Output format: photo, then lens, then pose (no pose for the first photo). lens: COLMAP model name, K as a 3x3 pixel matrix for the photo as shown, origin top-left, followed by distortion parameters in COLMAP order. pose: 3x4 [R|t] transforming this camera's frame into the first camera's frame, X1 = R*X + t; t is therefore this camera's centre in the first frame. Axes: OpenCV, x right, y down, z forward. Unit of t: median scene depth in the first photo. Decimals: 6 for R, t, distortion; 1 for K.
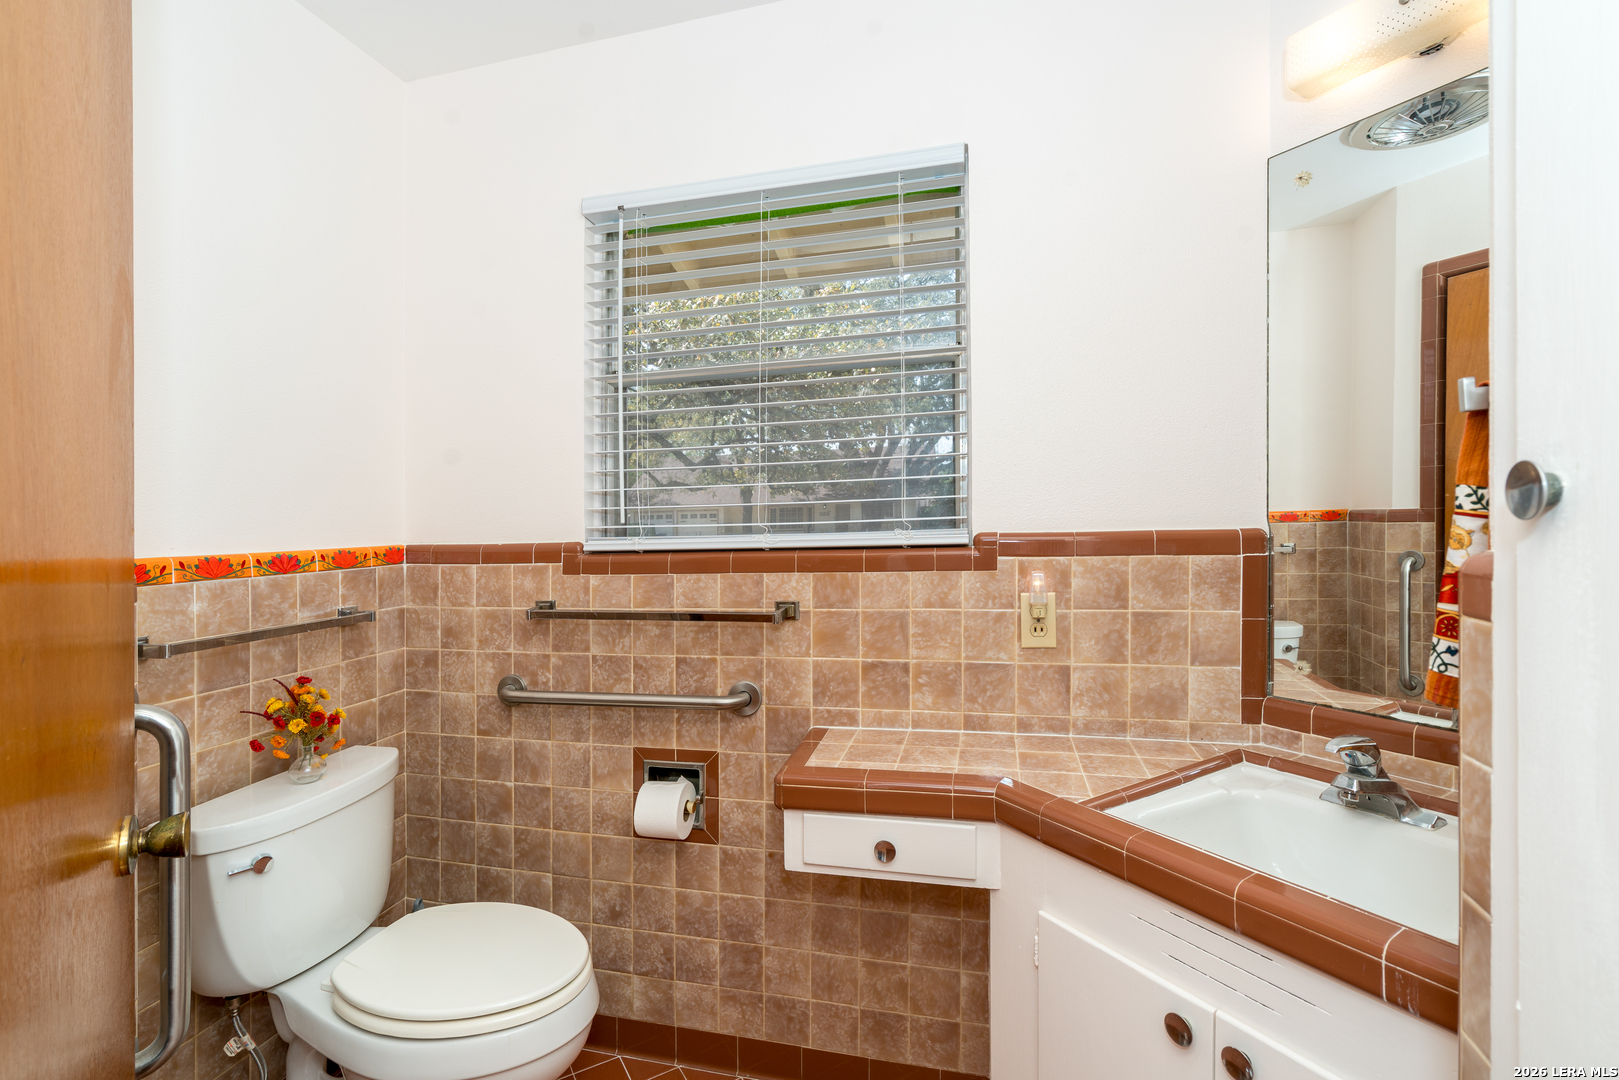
lens RADIAL K [[736.2, 0, 816.6], [0, 736.2, 529.8], [0, 0, 1]] dist [-0.007522, 0.002130]
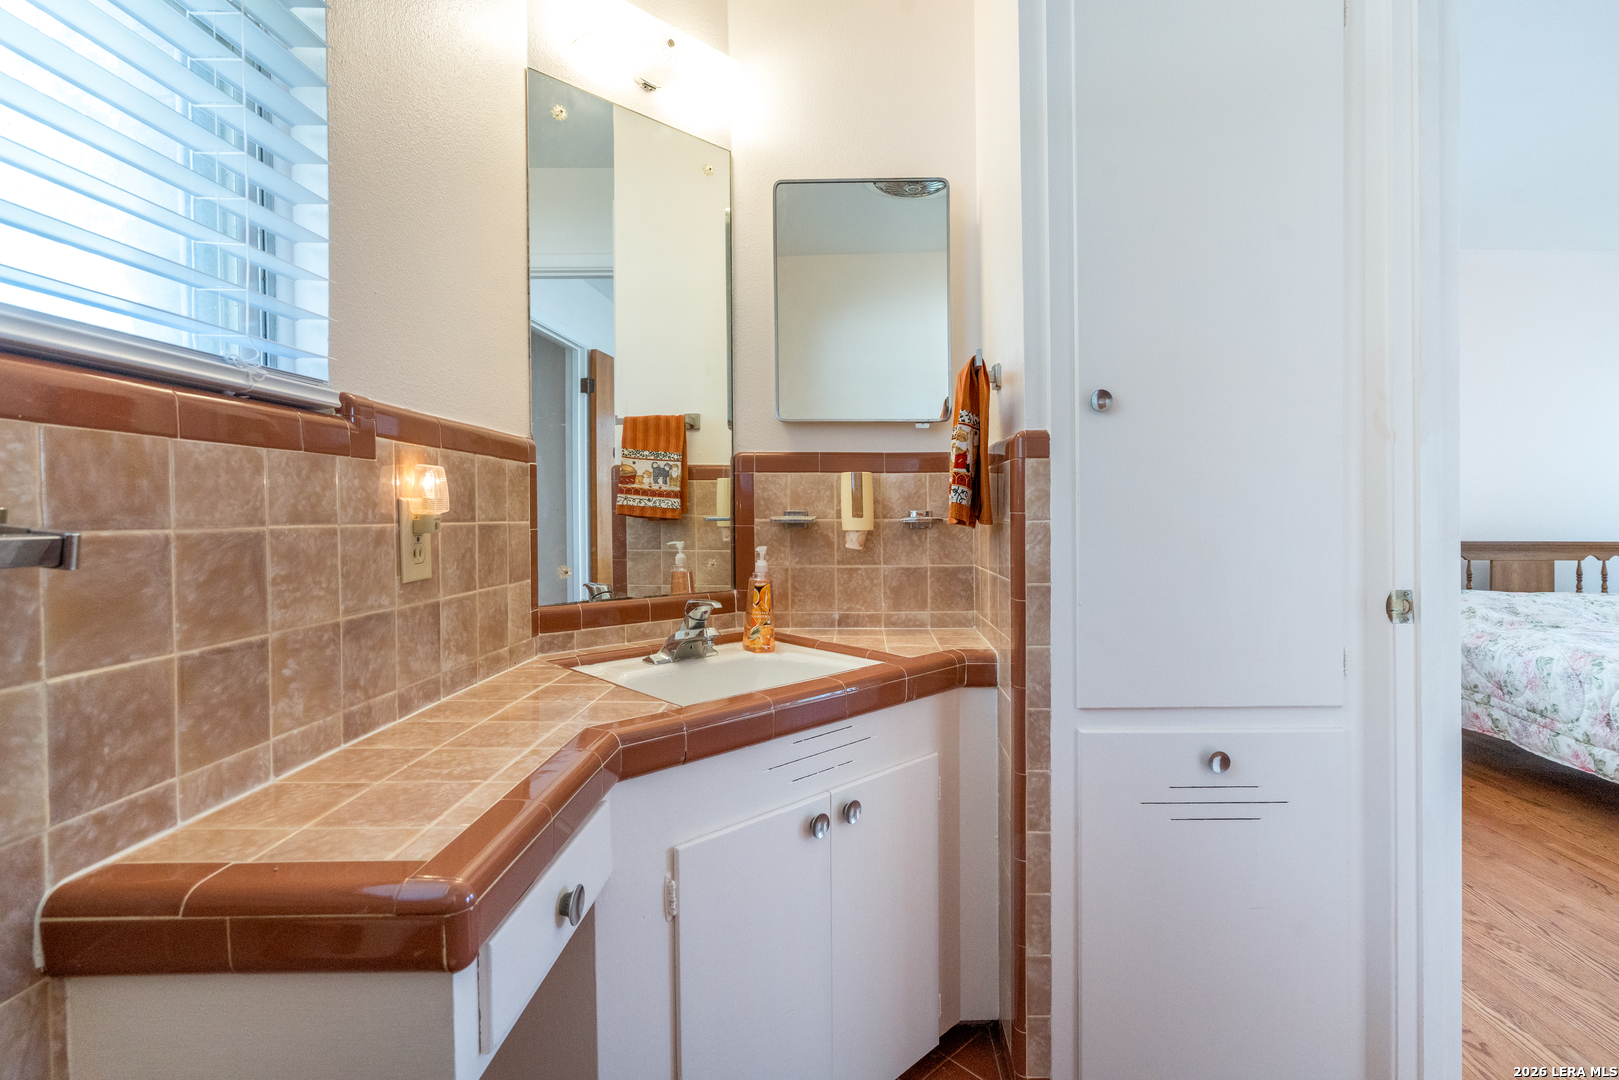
lens RADIAL K [[736.2, 0, 819.3], [0, 736.2, 541.4], [0, 0, 1]] dist [-0.007522, 0.002130]
pose [[-0.197680, -0.011052, 0.980204, -0.410458], [0.027047, 0.999494, 0.016724, 0.119351], [-0.979893, 0.029817, -0.197281, 0.747401]]
